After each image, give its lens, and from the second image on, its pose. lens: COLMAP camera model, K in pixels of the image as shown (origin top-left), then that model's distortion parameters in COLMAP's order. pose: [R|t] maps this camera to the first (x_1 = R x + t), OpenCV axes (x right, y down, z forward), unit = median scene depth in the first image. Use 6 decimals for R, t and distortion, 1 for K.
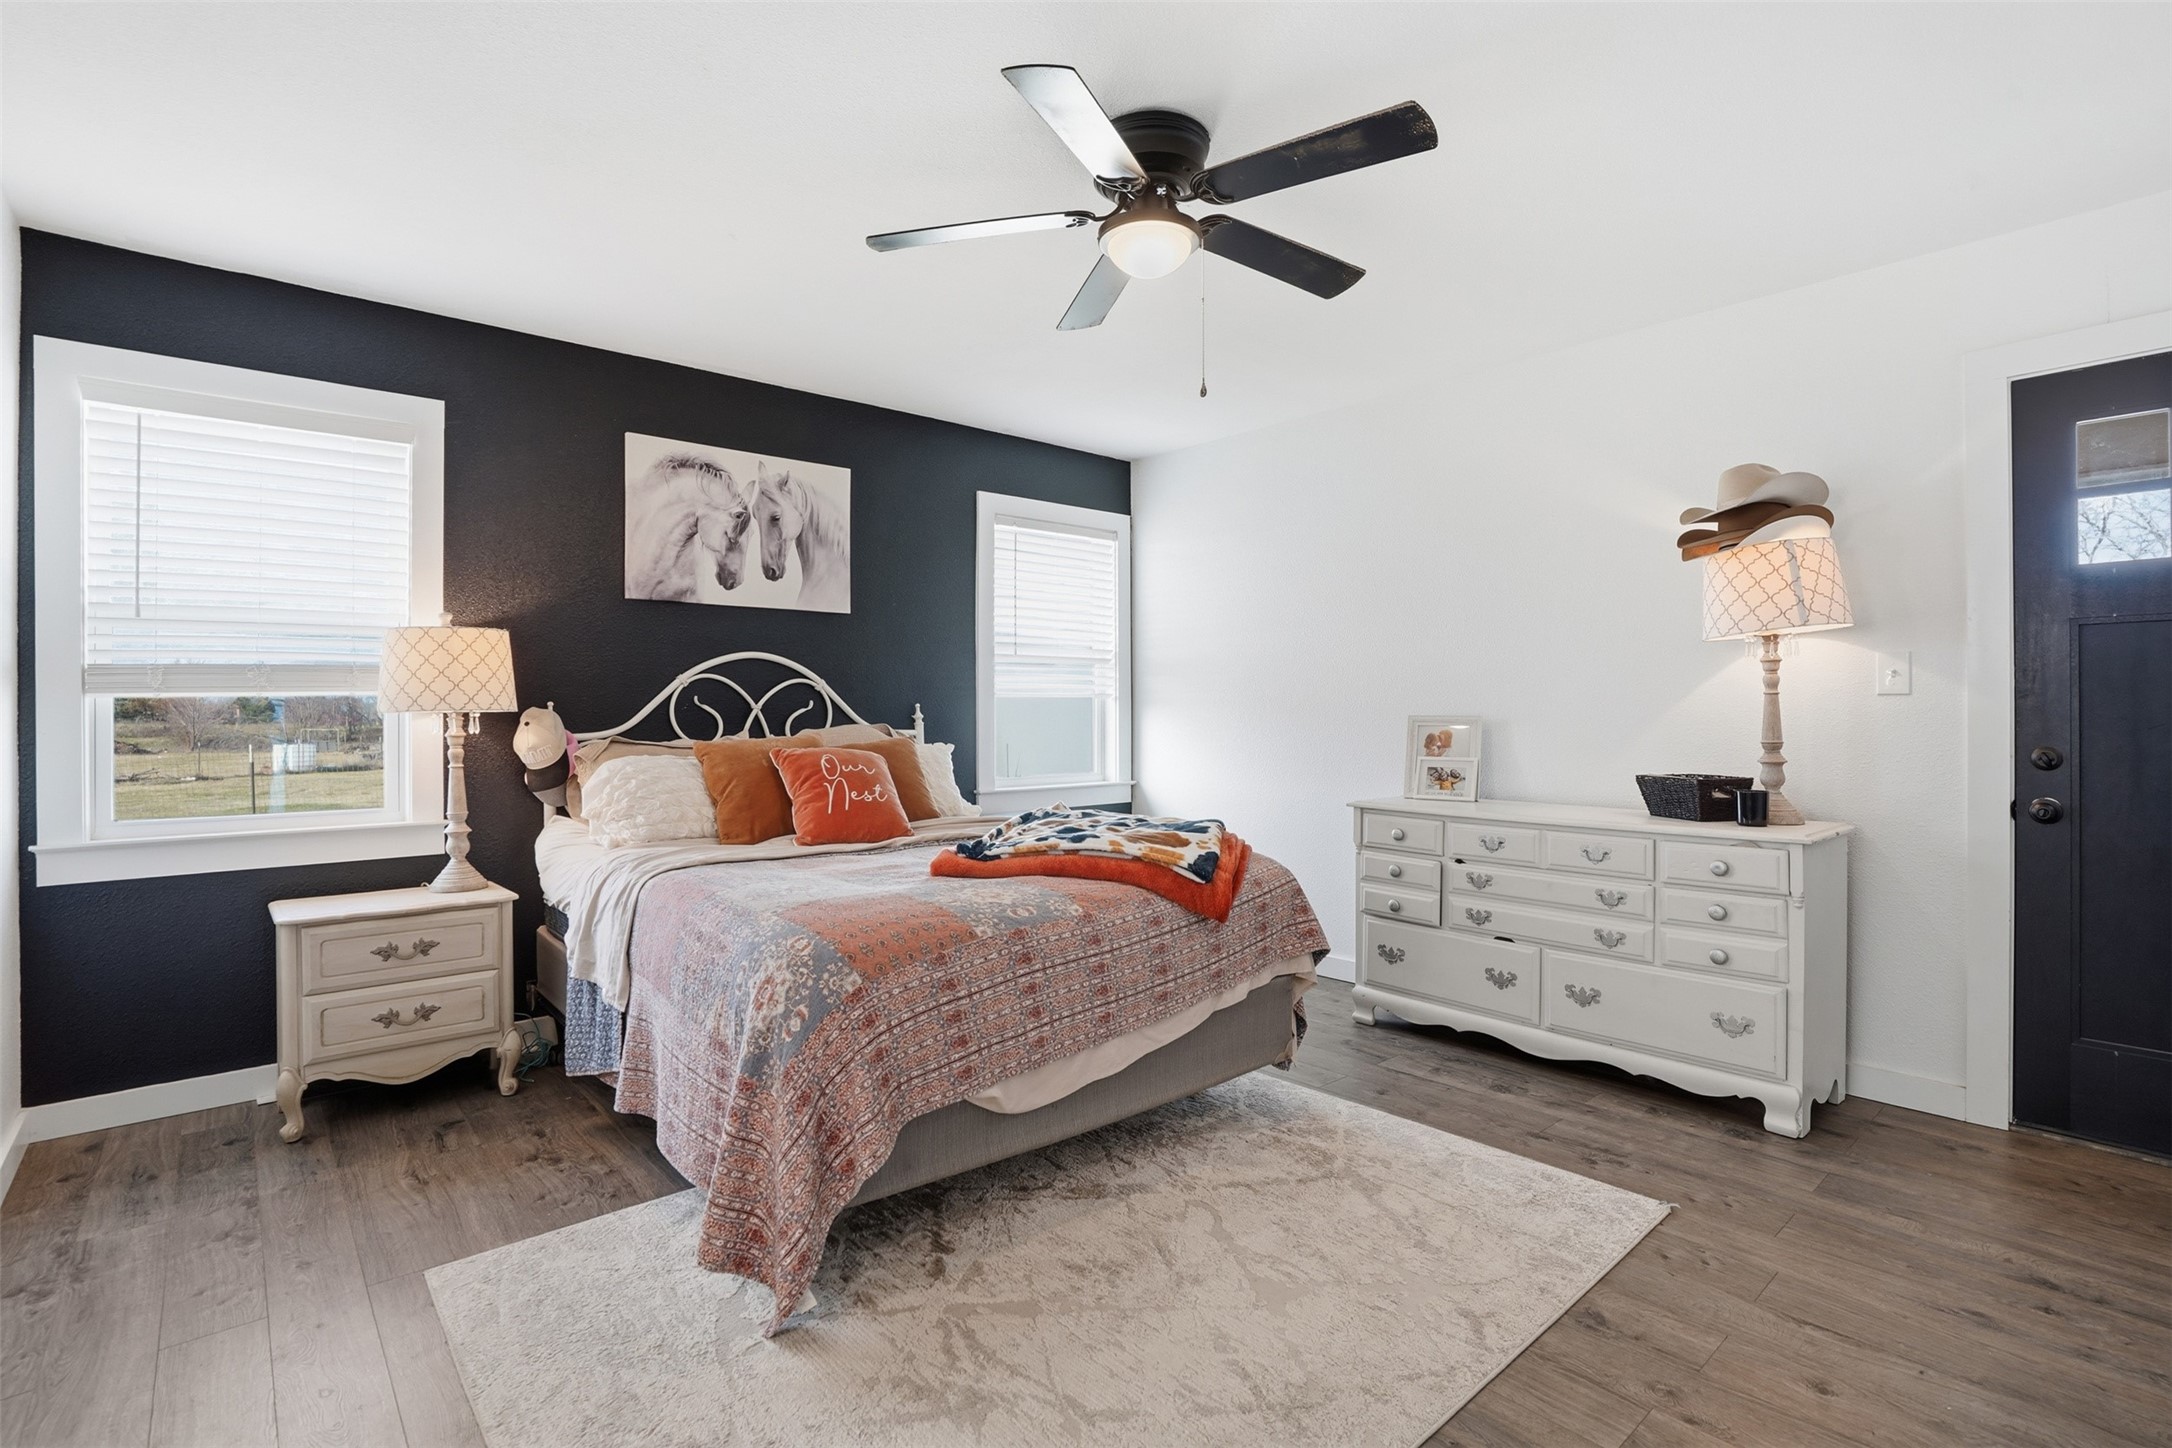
lens RADIAL K [[1016.3, 0, 1070.9], [0, 1016.3, 714.8], [0, 0, 1]] dist [-0.028339, 0.003146]
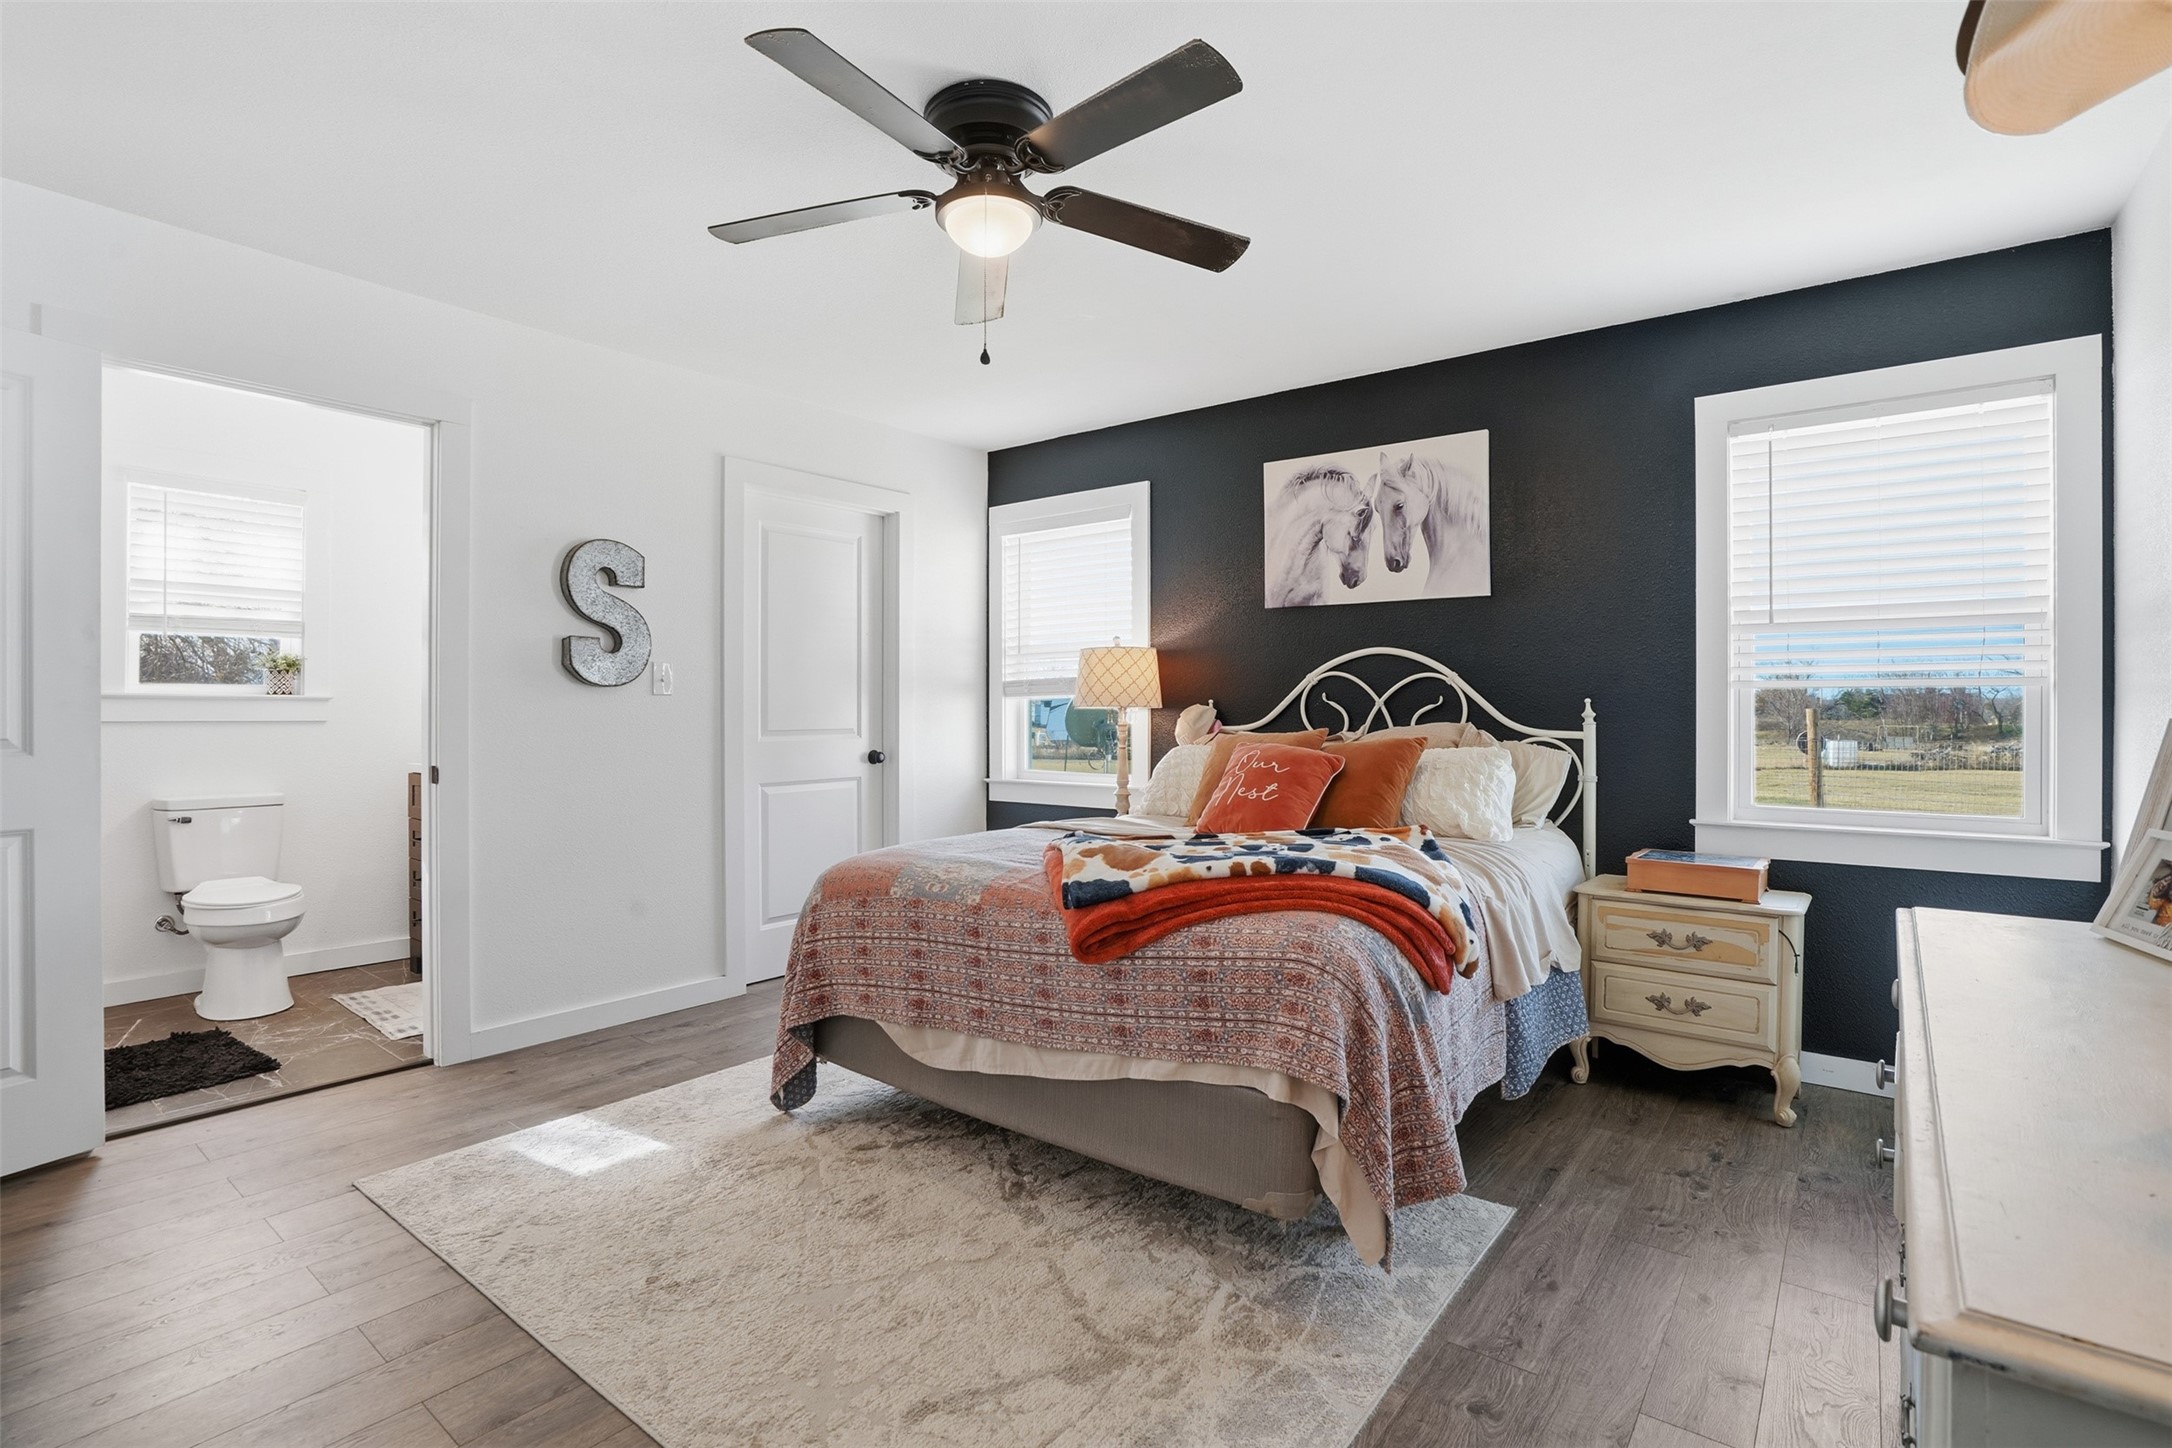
lens RADIAL K [[1016.3, 0, 1075.2], [0, 1016.3, 712.8], [0, 0, 1]] dist [-0.028339, 0.003146]
pose [[0.208966, 0.009659, -0.977875, 0.602805], [-0.007576, 0.999937, 0.008258, -0.004199], [0.977894, 0.005683, 0.209026, 0.514108]]
